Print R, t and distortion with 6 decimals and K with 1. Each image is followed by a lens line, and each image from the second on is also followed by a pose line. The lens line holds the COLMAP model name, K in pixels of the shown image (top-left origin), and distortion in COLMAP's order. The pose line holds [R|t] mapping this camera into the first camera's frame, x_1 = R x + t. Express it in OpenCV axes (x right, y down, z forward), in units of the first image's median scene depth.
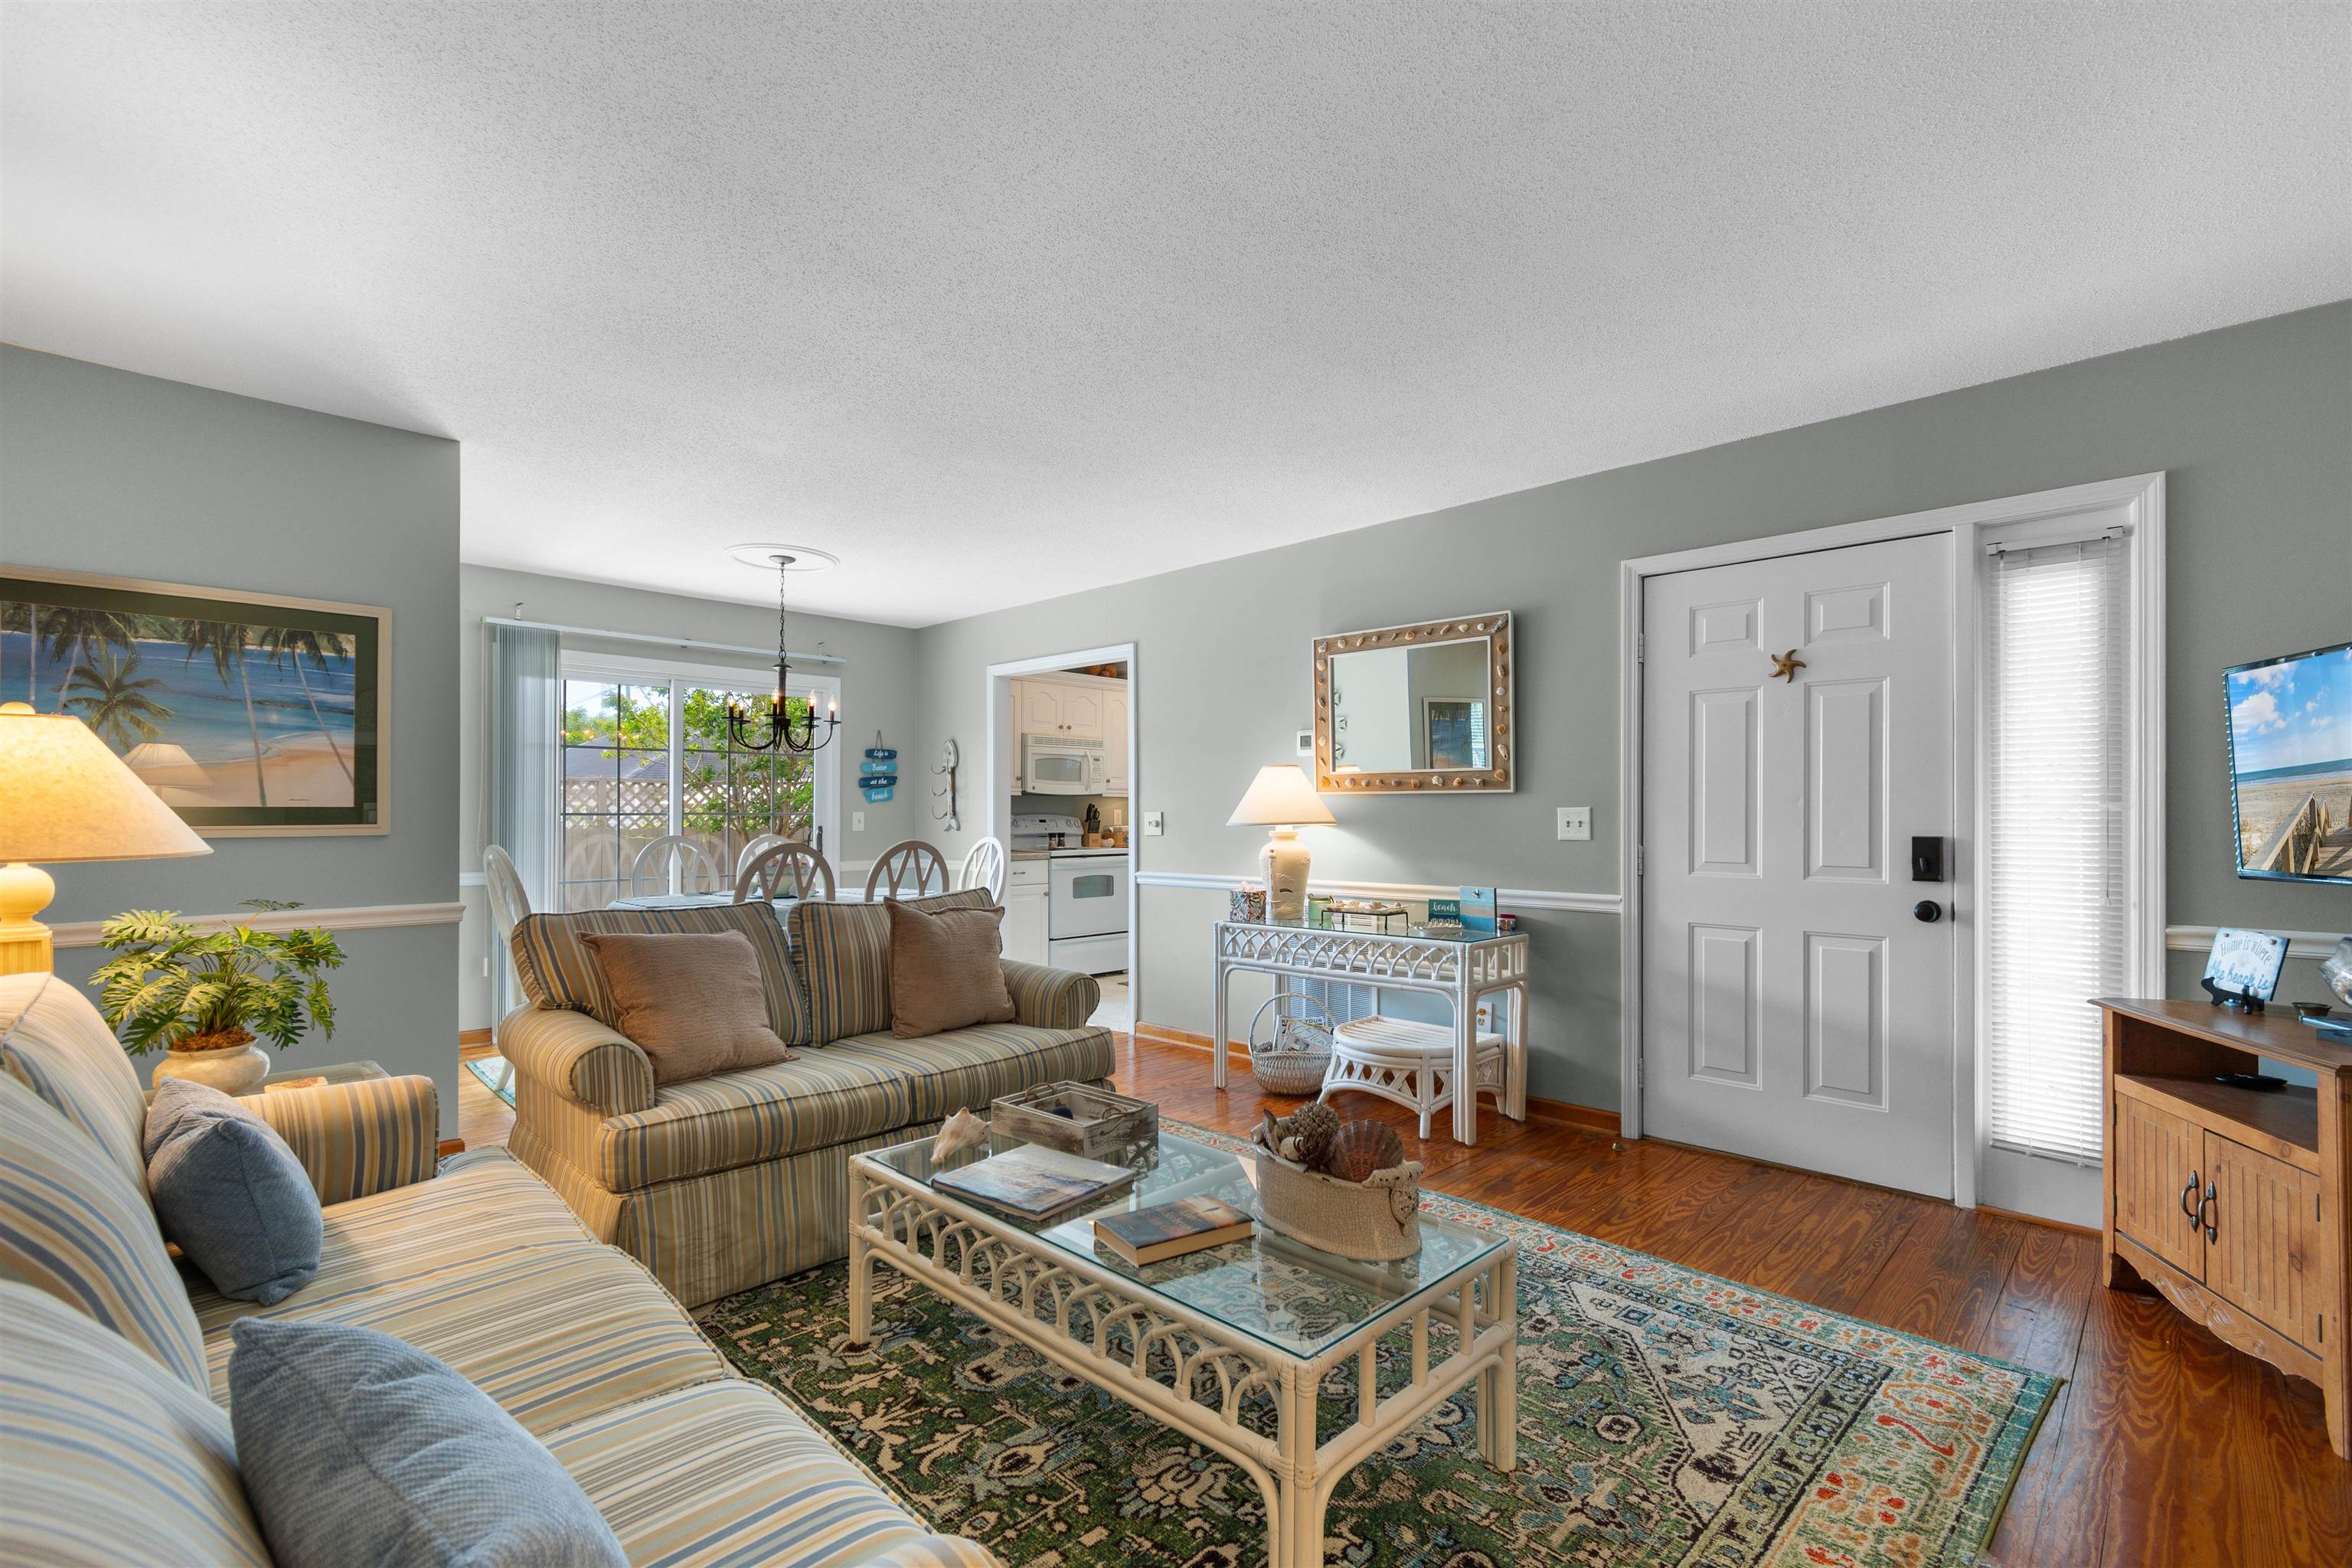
lens RADIAL K [[1038.0, 0, 1182.2], [0, 1038.0, 797.0], [0, 0, 1]] dist [0.001341, -0.000232]
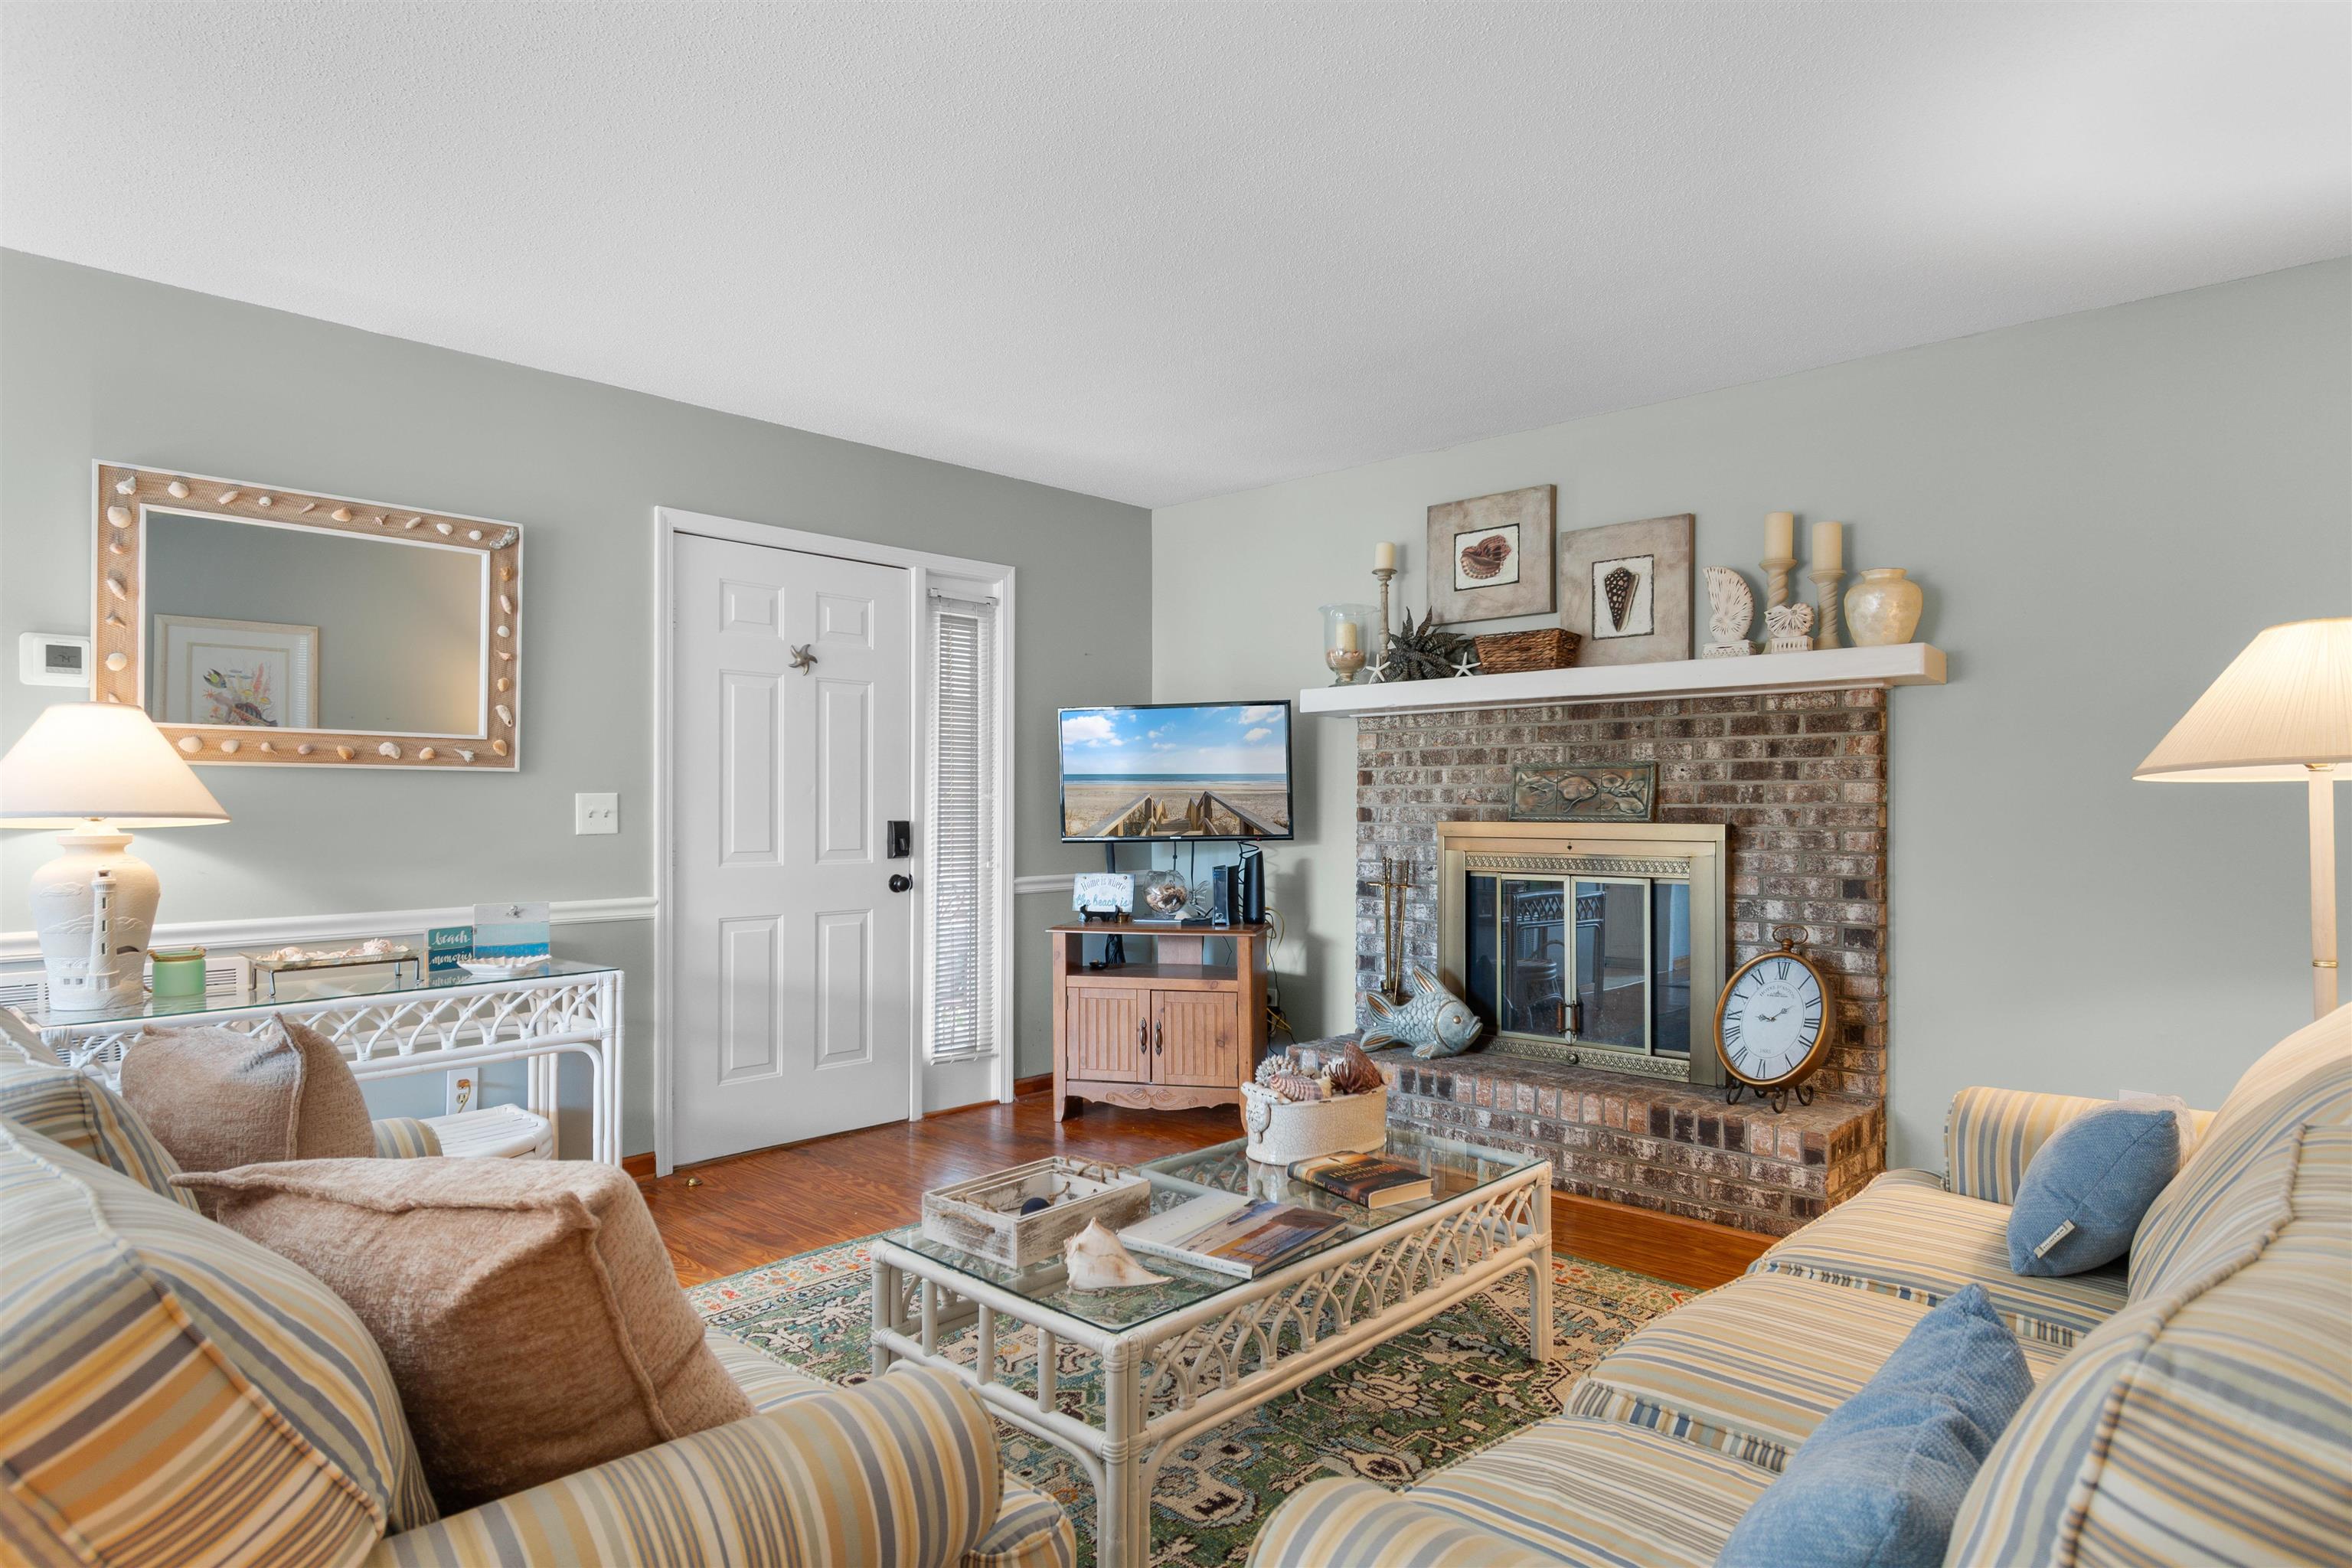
lens RADIAL K [[1308.2, 0, 1174.9], [0, 1308.2, 800.5], [0, 0, 1]] dist [0.007611, 0.000347]
pose [[-0.011530, 0.003883, 0.999926, -0.714791], [-0.014864, 0.999881, -0.004054, 0.014760], [-0.999823, -0.014910, -0.011471, 0.631665]]
